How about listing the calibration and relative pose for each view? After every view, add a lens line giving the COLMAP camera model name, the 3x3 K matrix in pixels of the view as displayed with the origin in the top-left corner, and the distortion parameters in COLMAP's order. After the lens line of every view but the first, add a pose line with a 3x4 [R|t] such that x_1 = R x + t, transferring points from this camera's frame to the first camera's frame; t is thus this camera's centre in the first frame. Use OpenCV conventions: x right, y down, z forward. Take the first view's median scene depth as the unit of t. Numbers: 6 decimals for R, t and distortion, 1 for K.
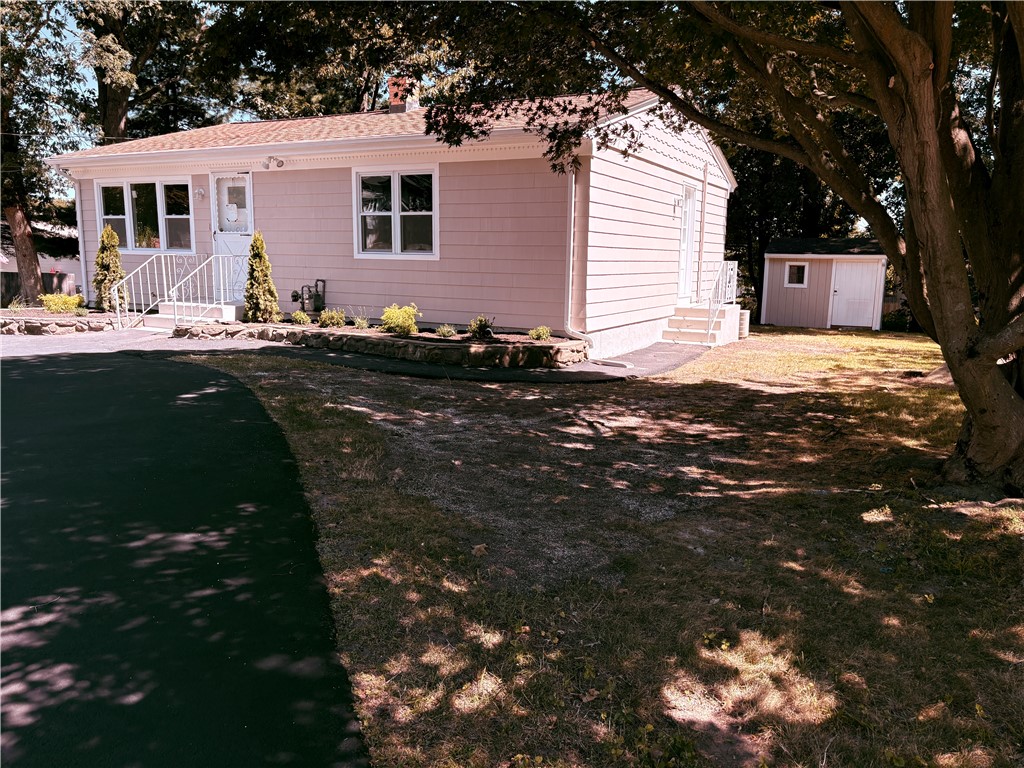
lens RADIAL K [[770.7, 0, 512.4], [0, 770.7, 393.5], [0, 0, 1]] dist [0.048708, -0.050771]
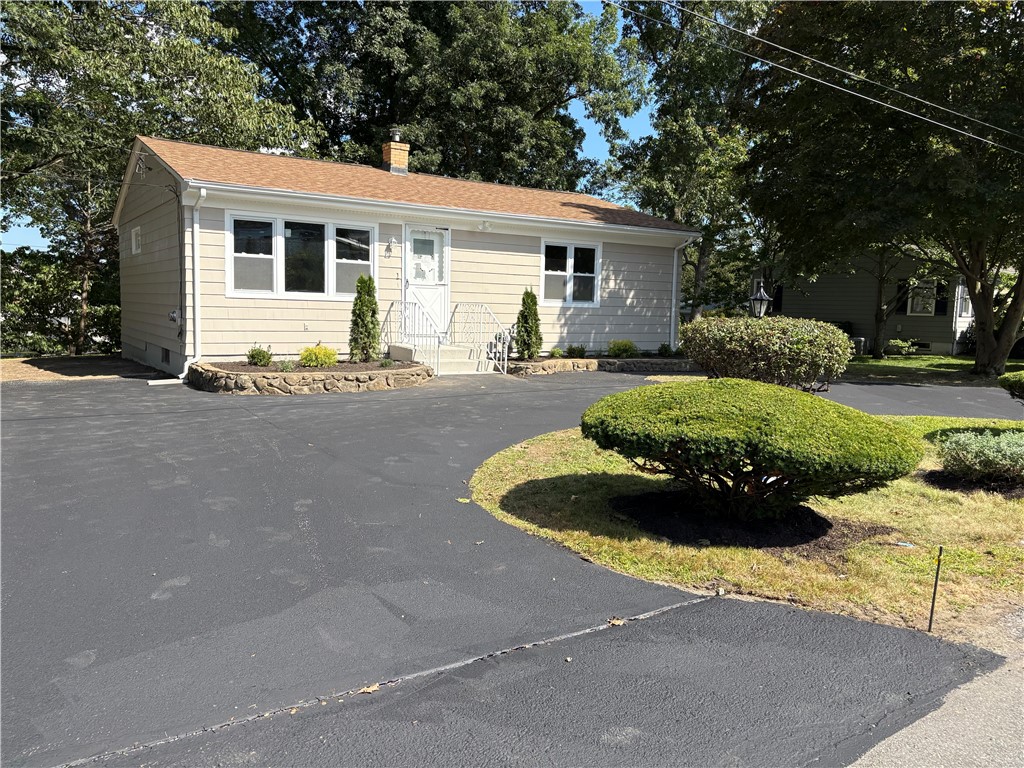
lens RADIAL K [[770.7, 0, 505.0], [0, 770.7, 386.4], [0, 0, 1]] dist [0.048708, -0.050771]
pose [[0.494986, -0.094075, 0.863793, -1.403172], [0.125409, 0.991448, 0.036113, -0.099392], [-0.859803, 0.090452, 0.502550, 0.430624]]
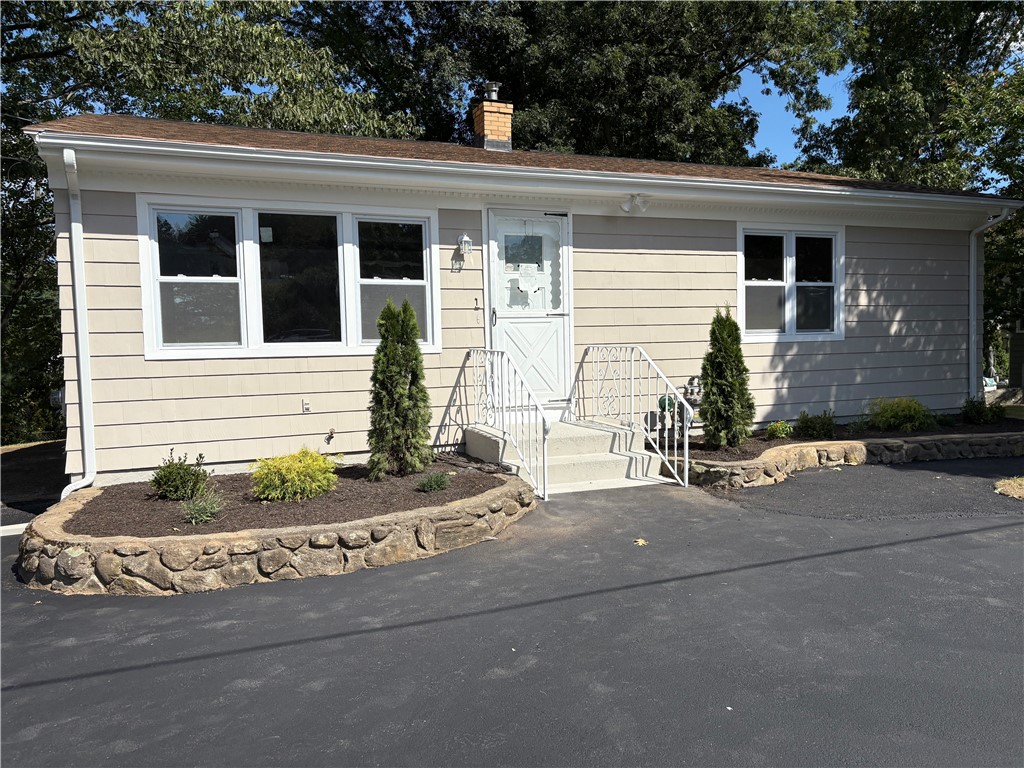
lens RADIAL K [[770.7, 0, 509.7], [0, 770.7, 388.3], [0, 0, 1]] dist [0.048708, -0.050771]
pose [[0.650469, -0.076357, 0.755685, -0.926974], [0.158466, 0.986682, -0.036704, -0.145836], [-0.742818, 0.143625, 0.653906, 0.714574]]
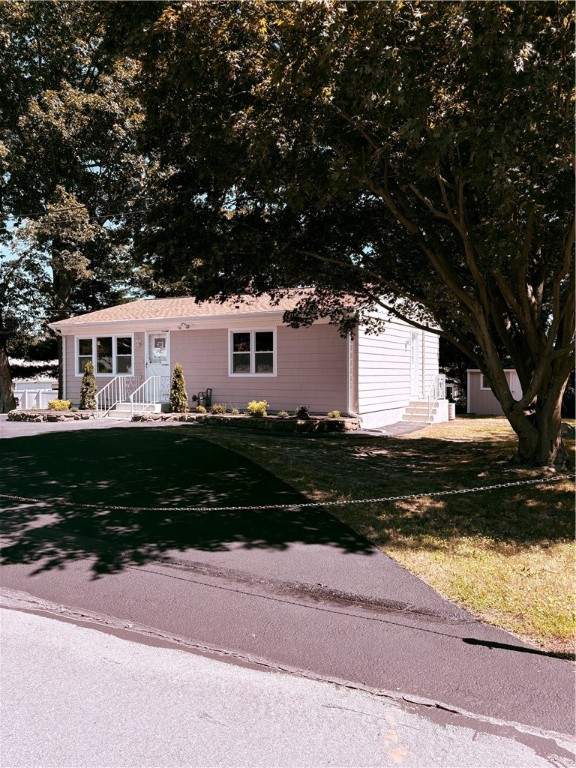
lens RADIAL K [[578.0, 0, 290.0], [0, 578.0, 386.9], [0, 0, 1]] dist [0.048708, -0.050771]
pose [[0.999792, -0.016925, -0.011365, -0.047111], [0.015022, 0.988477, -0.150623, 0.056676], [0.013784, 0.150421, 0.988526, -0.342241]]
